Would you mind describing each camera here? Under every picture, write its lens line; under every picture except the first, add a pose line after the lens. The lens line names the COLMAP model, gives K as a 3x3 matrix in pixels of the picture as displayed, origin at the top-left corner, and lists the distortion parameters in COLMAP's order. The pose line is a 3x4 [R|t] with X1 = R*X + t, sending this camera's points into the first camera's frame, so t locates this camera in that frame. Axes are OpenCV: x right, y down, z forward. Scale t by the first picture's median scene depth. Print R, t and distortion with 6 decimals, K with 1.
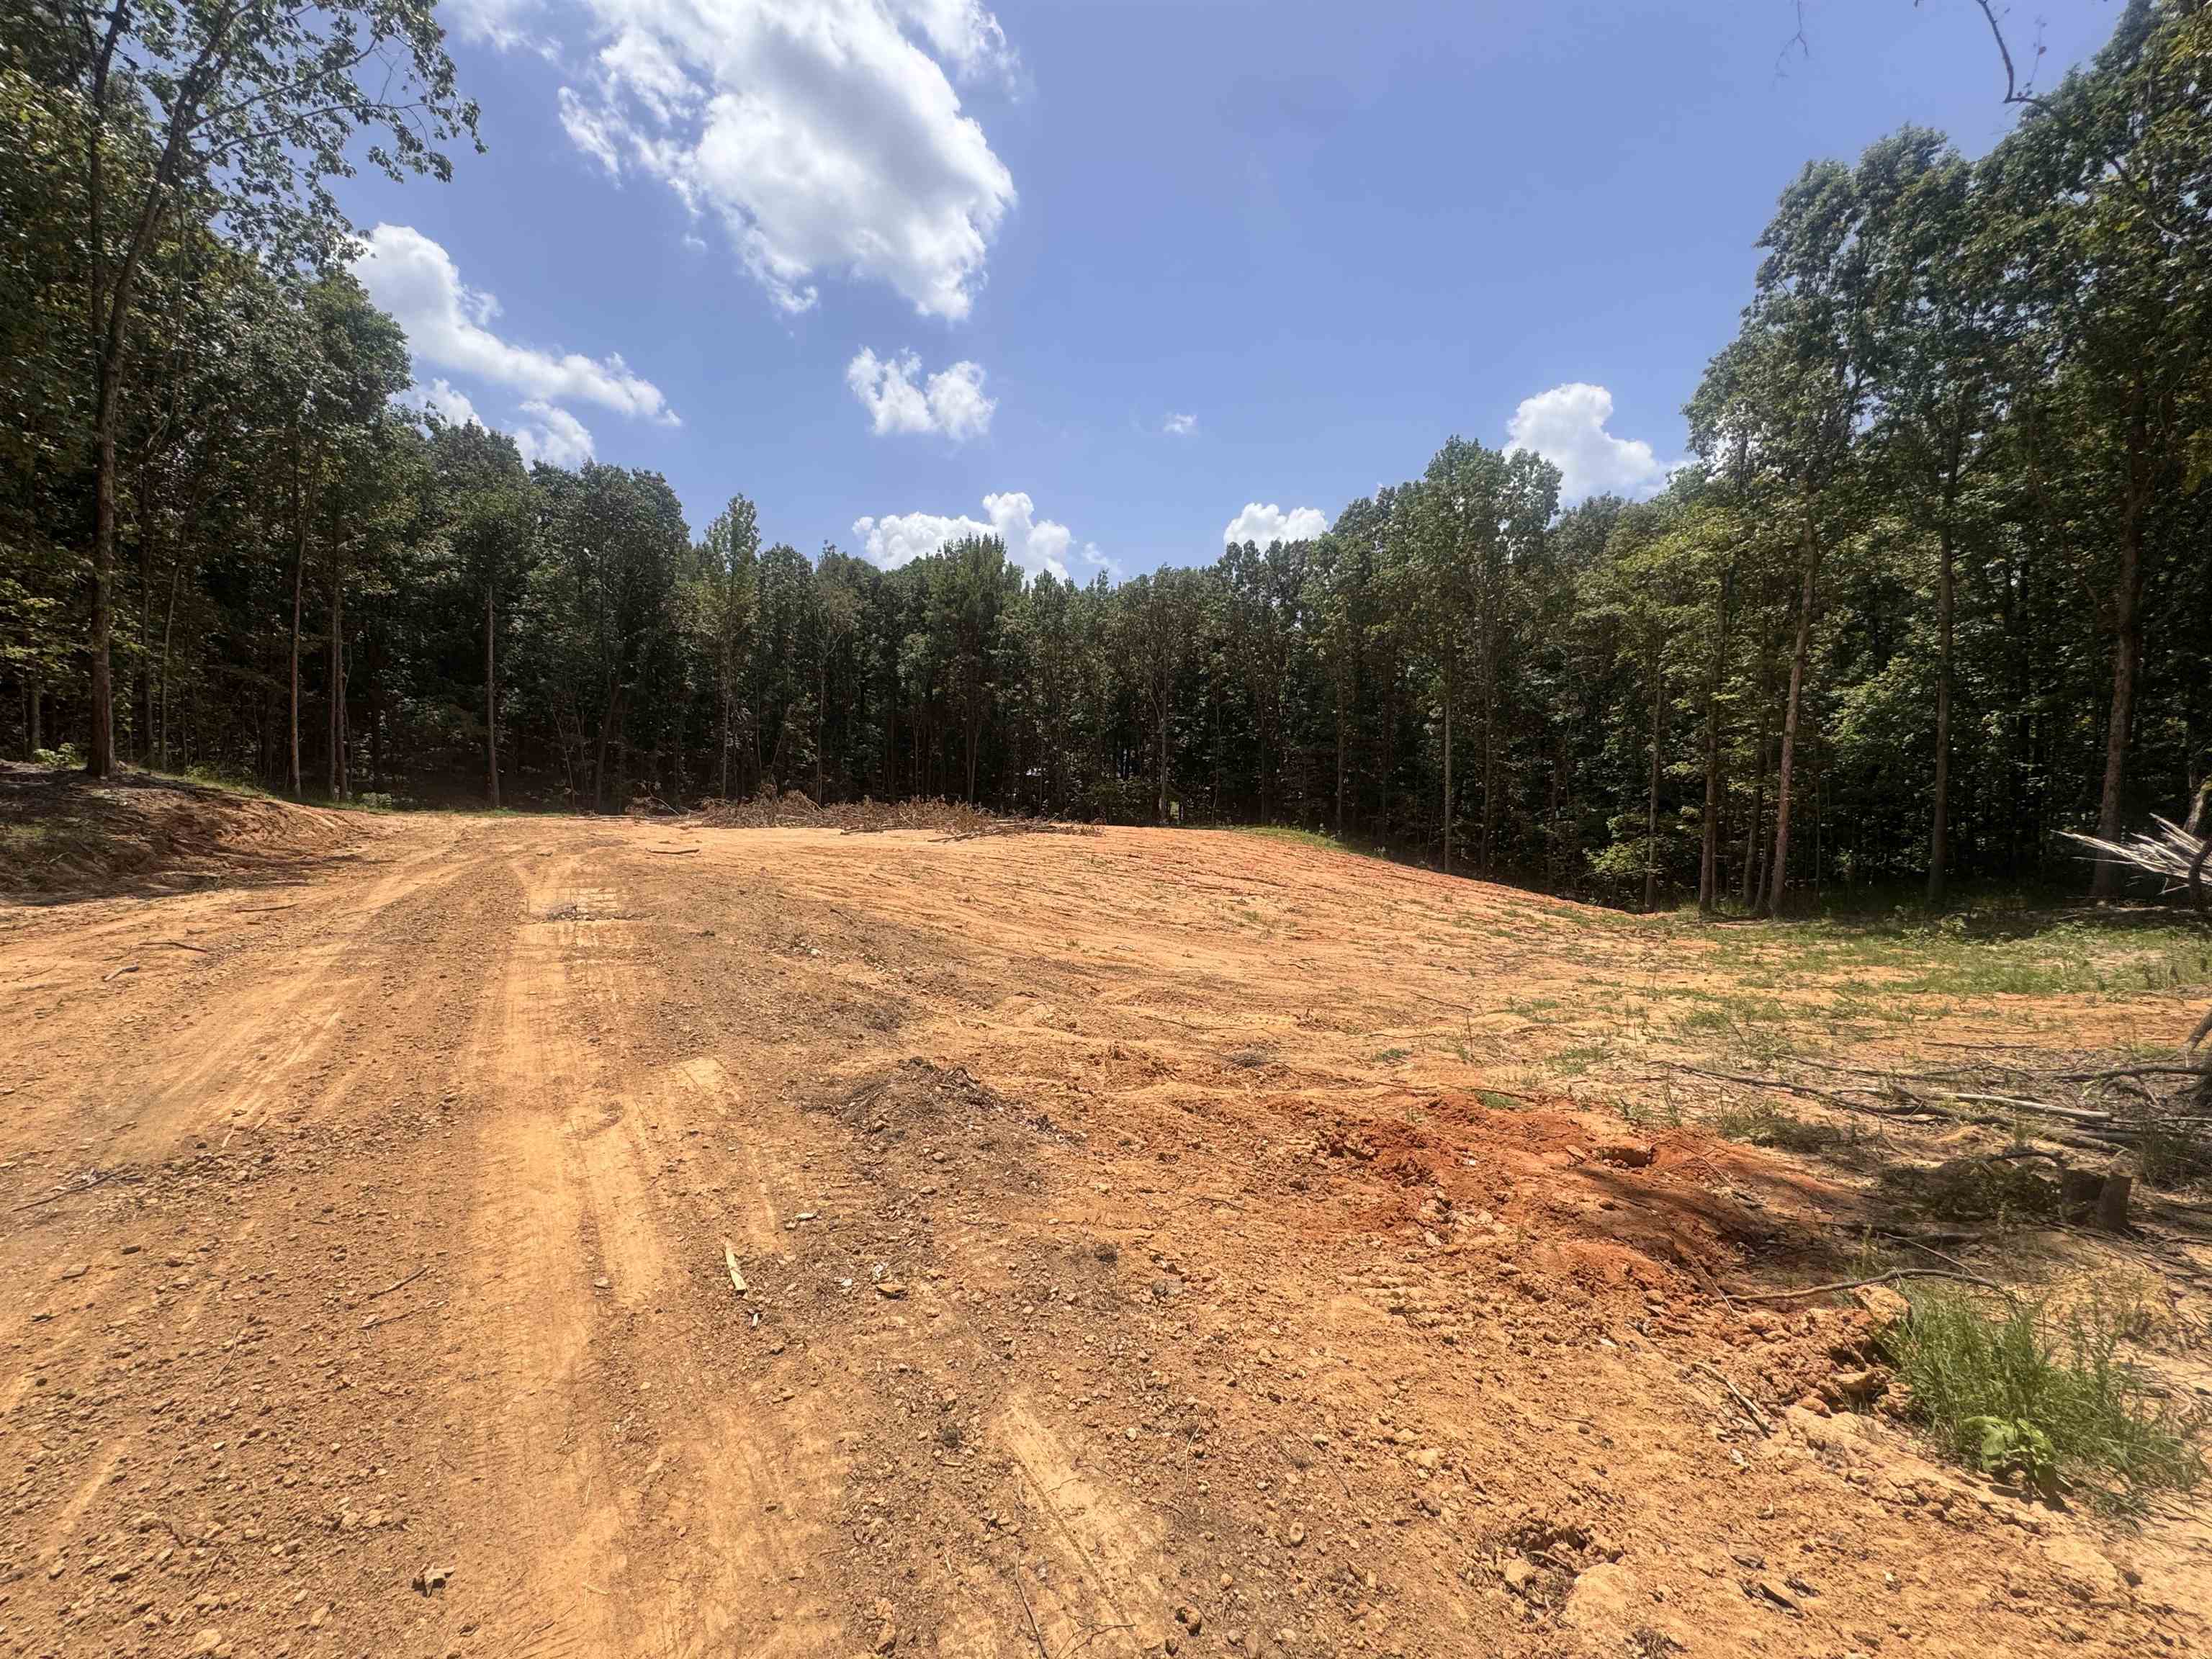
lens RADIAL K [[876.6, 0, 1103.8], [0, 876.6, 820.0], [0, 0, 1]] dist [-0.007422, 0.001013]
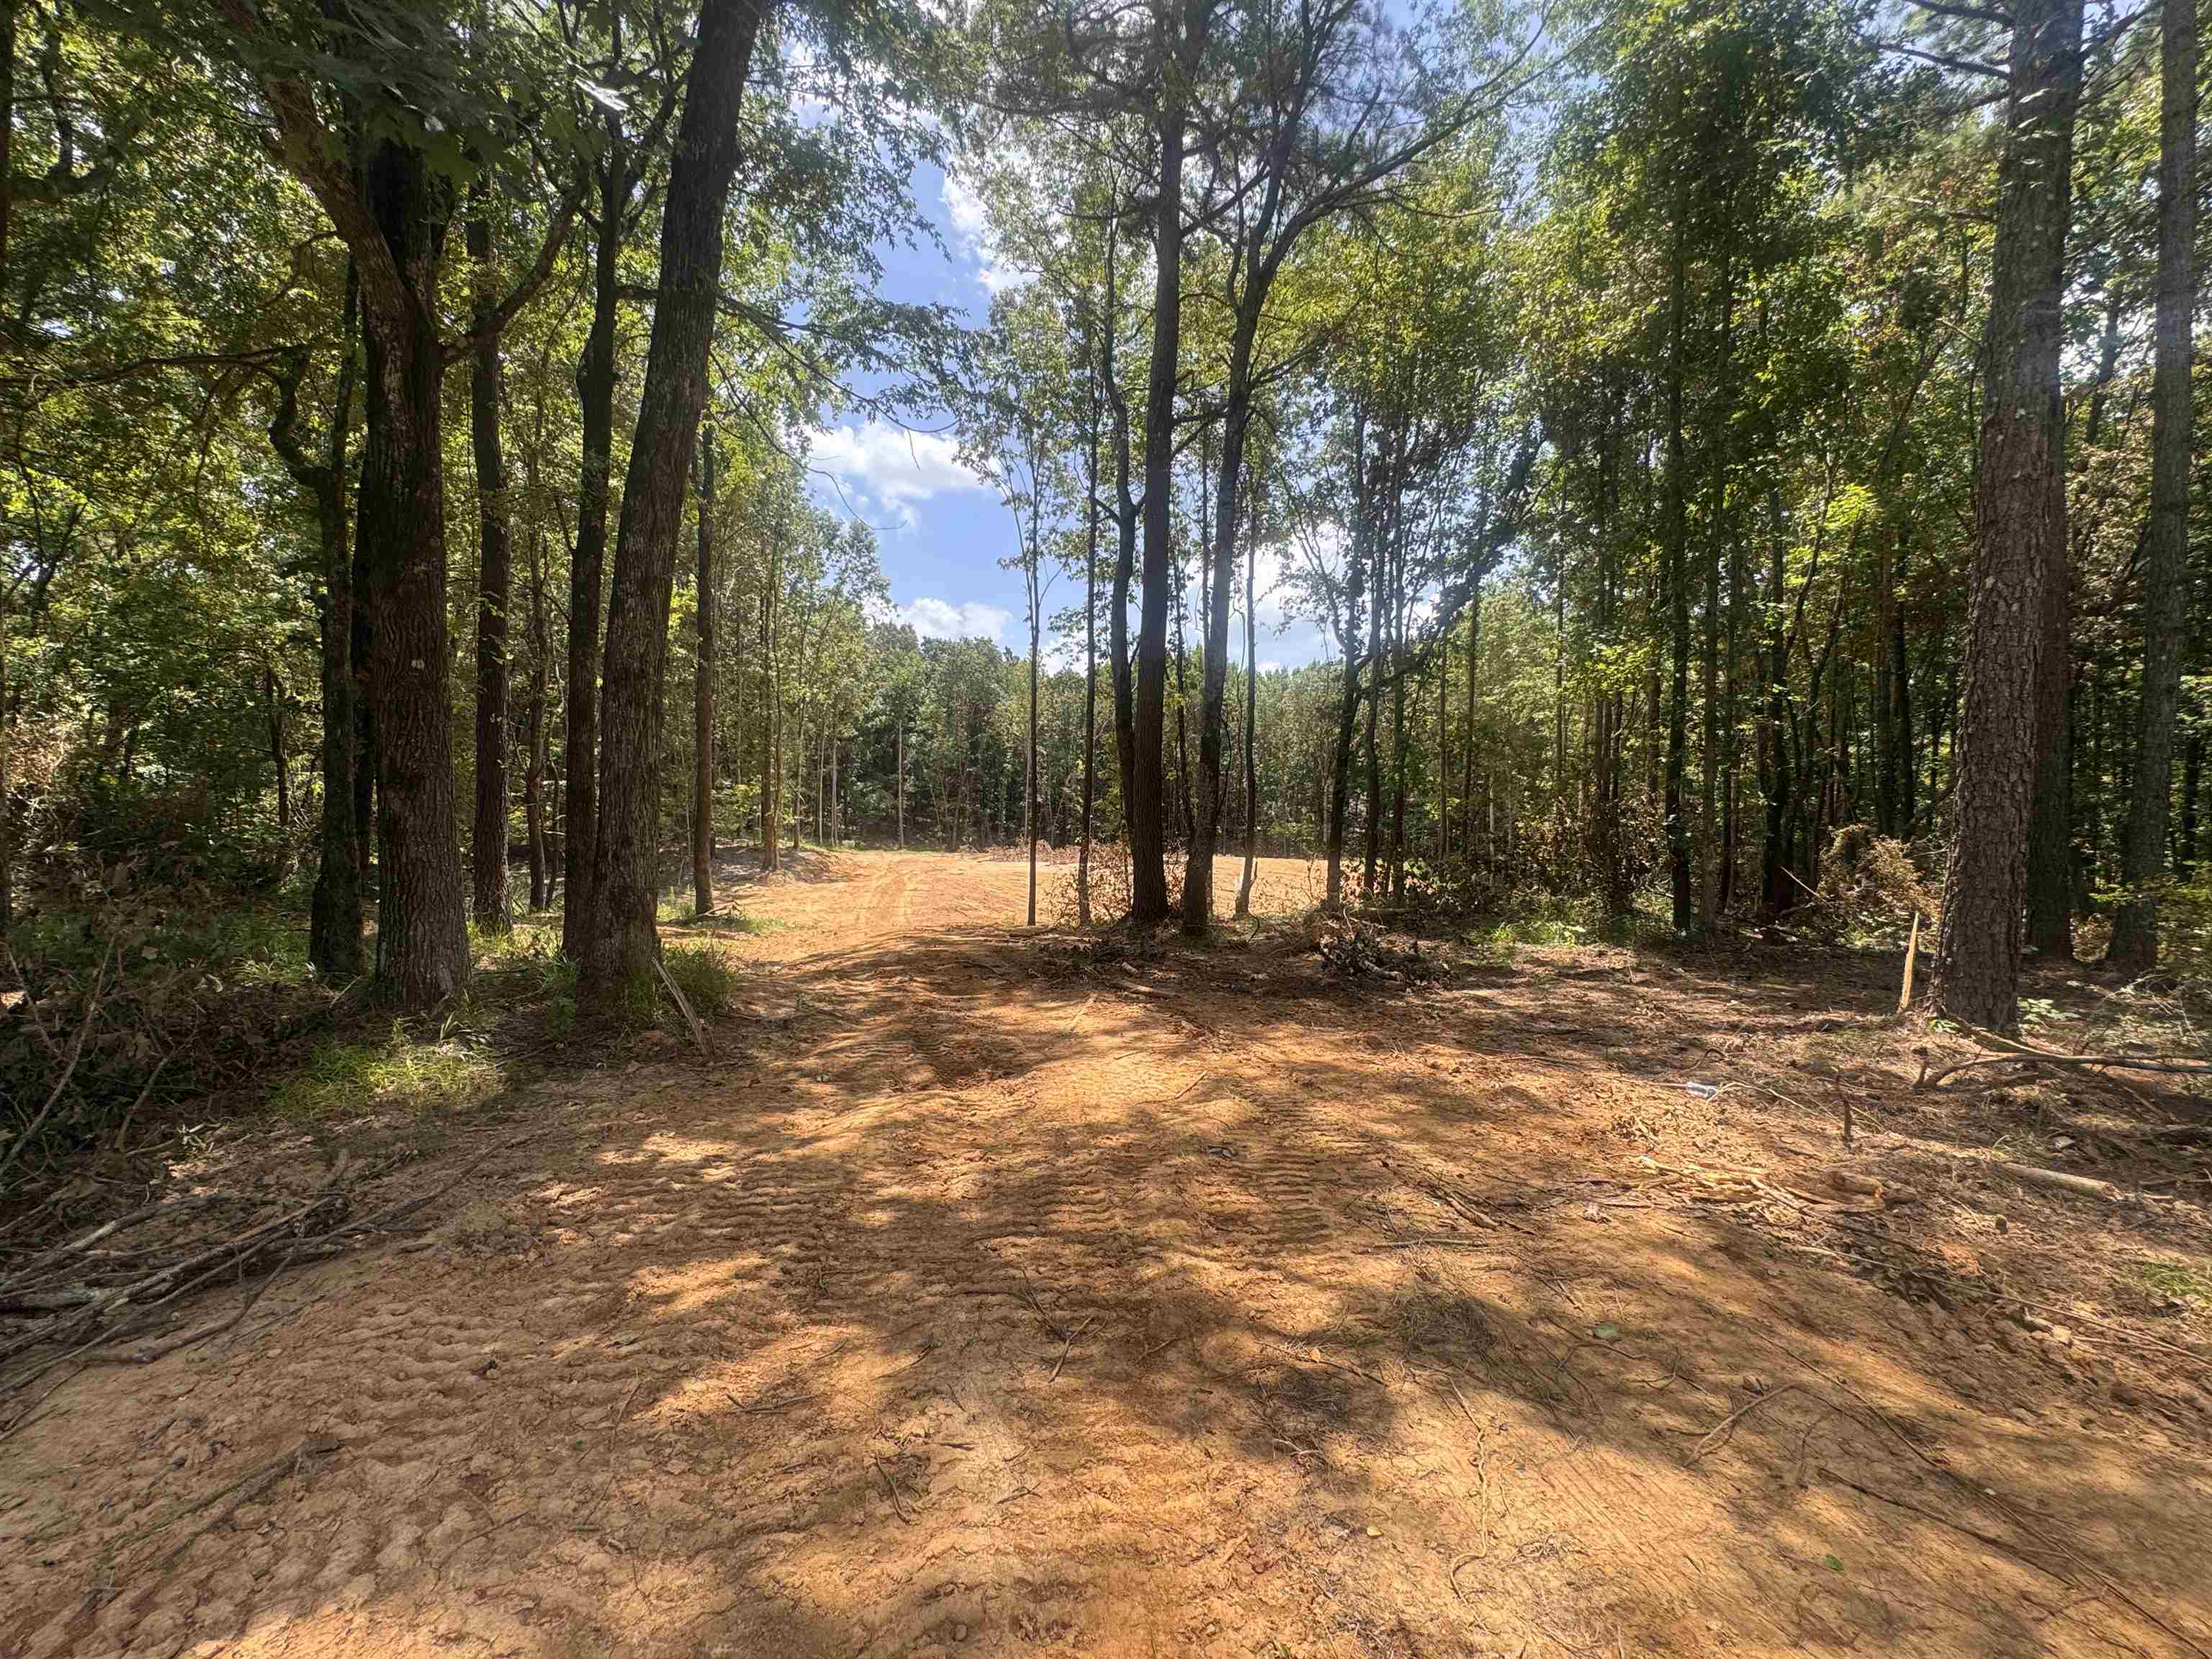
lens RADIAL K [[876.6, 0, 1117.9], [0, 876.6, 816.3], [0, 0, 1]] dist [-0.007422, 0.001013]
pose [[0.931936, -0.012606, -0.362404, 0.709366], [0.002168, 0.999571, -0.029196, -0.043000], [0.362617, 0.026423, 0.931564, -0.991057]]
